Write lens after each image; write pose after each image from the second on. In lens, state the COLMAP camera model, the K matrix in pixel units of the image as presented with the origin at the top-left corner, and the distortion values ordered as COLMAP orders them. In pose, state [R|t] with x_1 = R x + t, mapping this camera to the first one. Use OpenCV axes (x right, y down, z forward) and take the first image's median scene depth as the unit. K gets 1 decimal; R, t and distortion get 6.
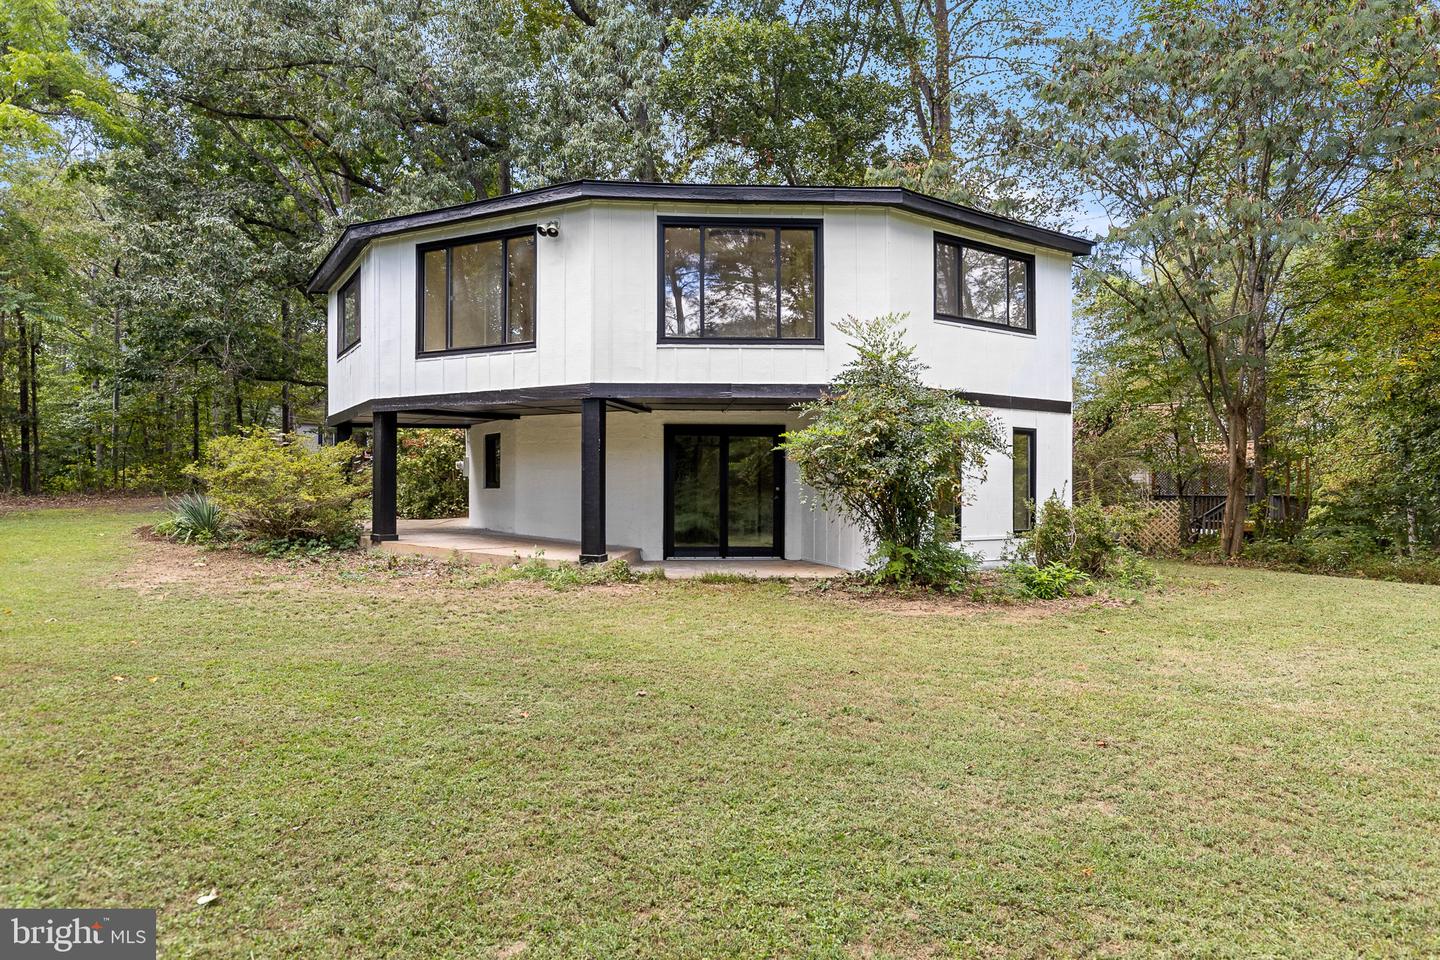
lens RADIAL K [[860.6, 0, 720.0], [0, 860.6, 480.0], [0, 0, 1]] dist [-0.000704, -0.000057]
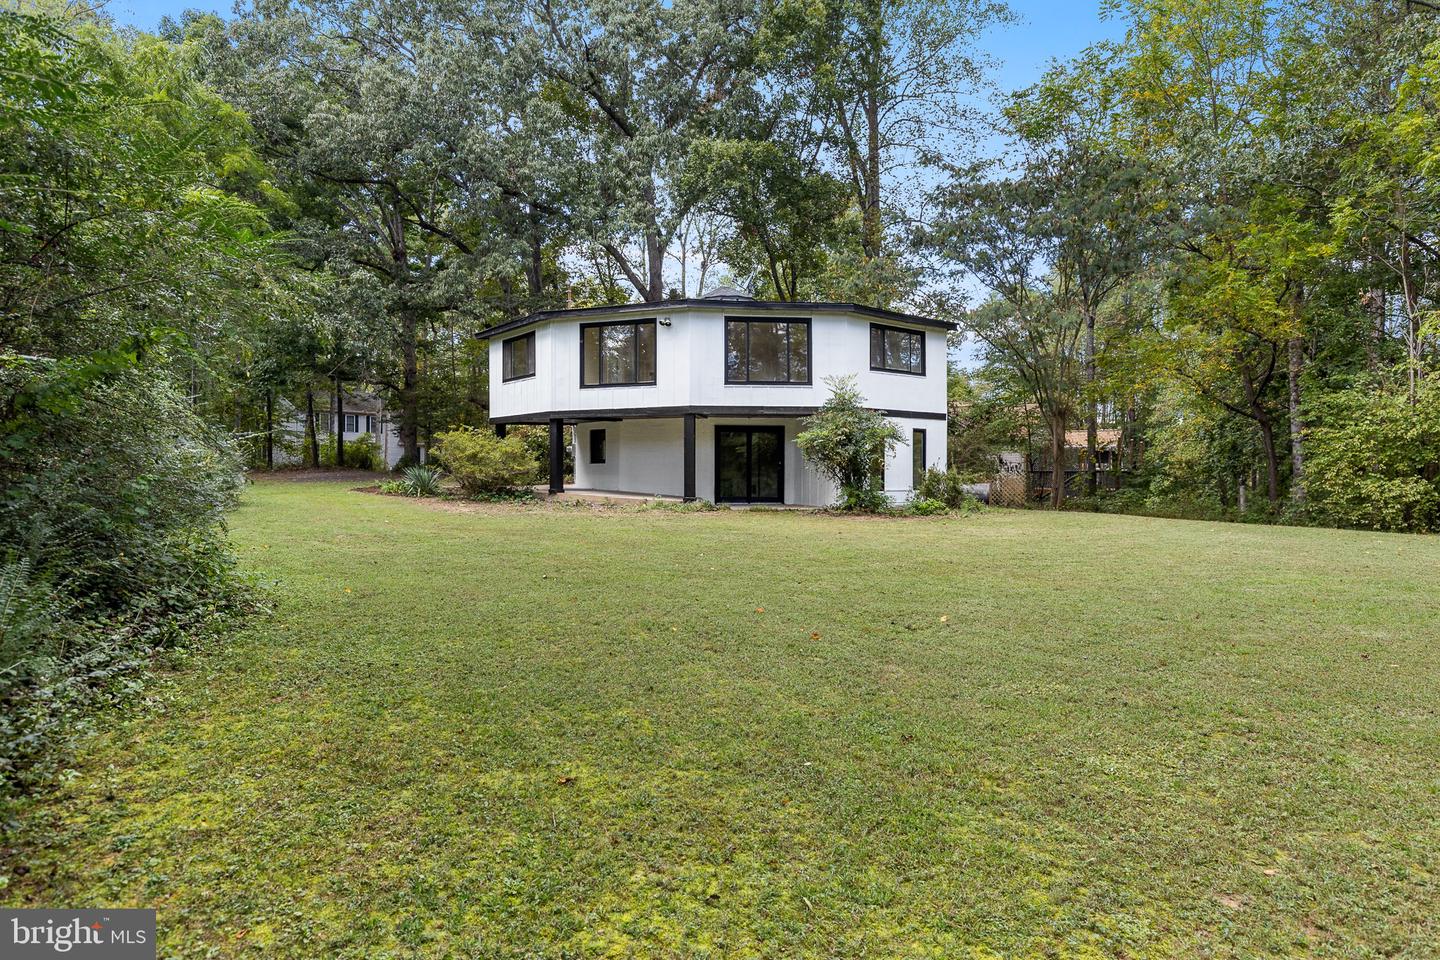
lens RADIAL K [[870.6, 0, 721.7], [0, 870.6, 462.5], [0, 0, 1]] dist [0.000146, -0.000018]
pose [[0.996891, -0.001203, 0.078779, -0.220756], [0.001140, 0.999999, 0.000844, 0.009103], [-0.078780, -0.000751, 0.996892, -0.856205]]
